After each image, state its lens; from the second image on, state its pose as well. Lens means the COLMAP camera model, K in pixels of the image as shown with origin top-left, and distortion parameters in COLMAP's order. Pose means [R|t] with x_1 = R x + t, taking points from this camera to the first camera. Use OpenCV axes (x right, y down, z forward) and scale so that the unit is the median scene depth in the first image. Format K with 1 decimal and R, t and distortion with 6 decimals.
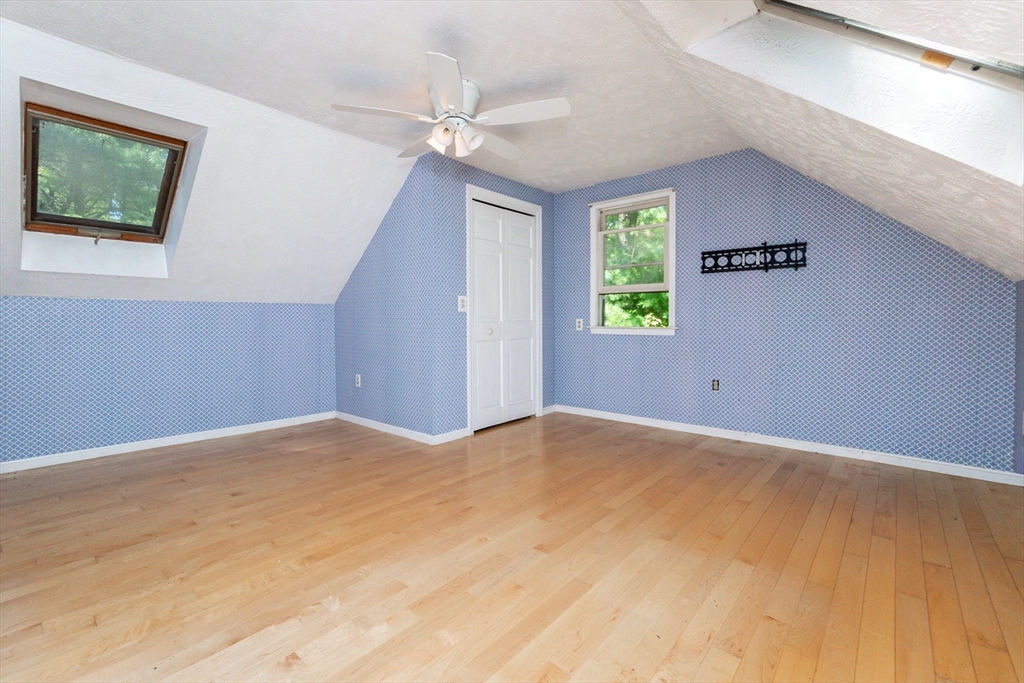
lens RADIAL K [[444.6, 0, 506.6], [0, 444.6, 331.8], [0, 0, 1]] dist [-0.010758, -0.000114]
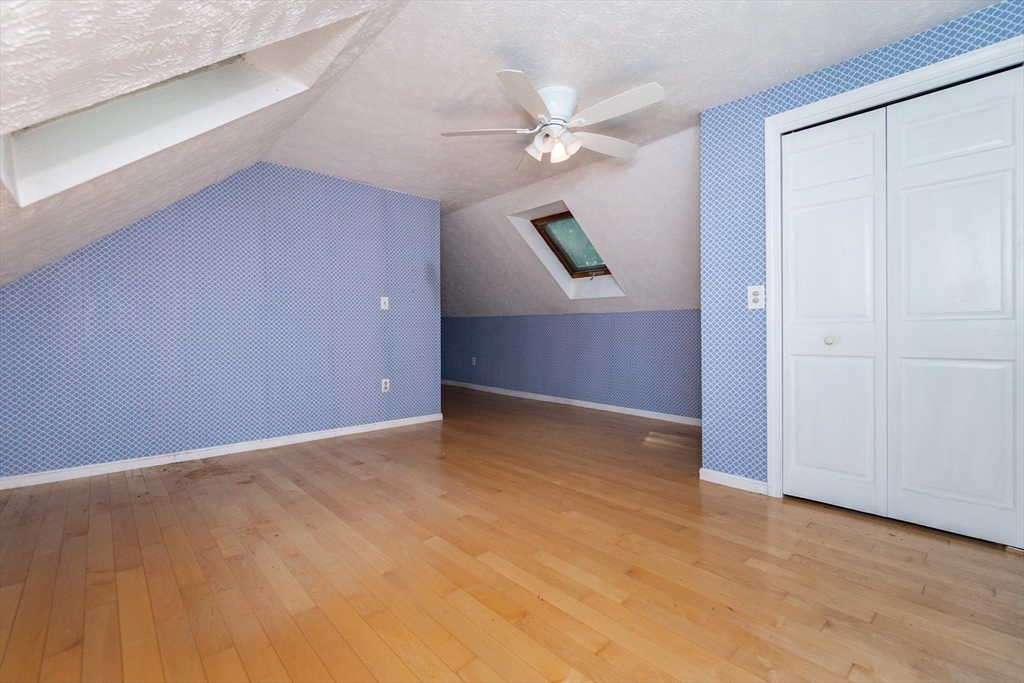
lens RADIAL K [[444.6, 0, 506.6], [0, 444.6, 331.8], [0, 0, 1]] dist [-0.010758, -0.000114]
pose [[-0.113102, 0.004494, -0.993573, 0.730152], [-0.021524, 0.999744, 0.006972, -0.007384], [0.993350, 0.022174, -0.112976, 0.810350]]
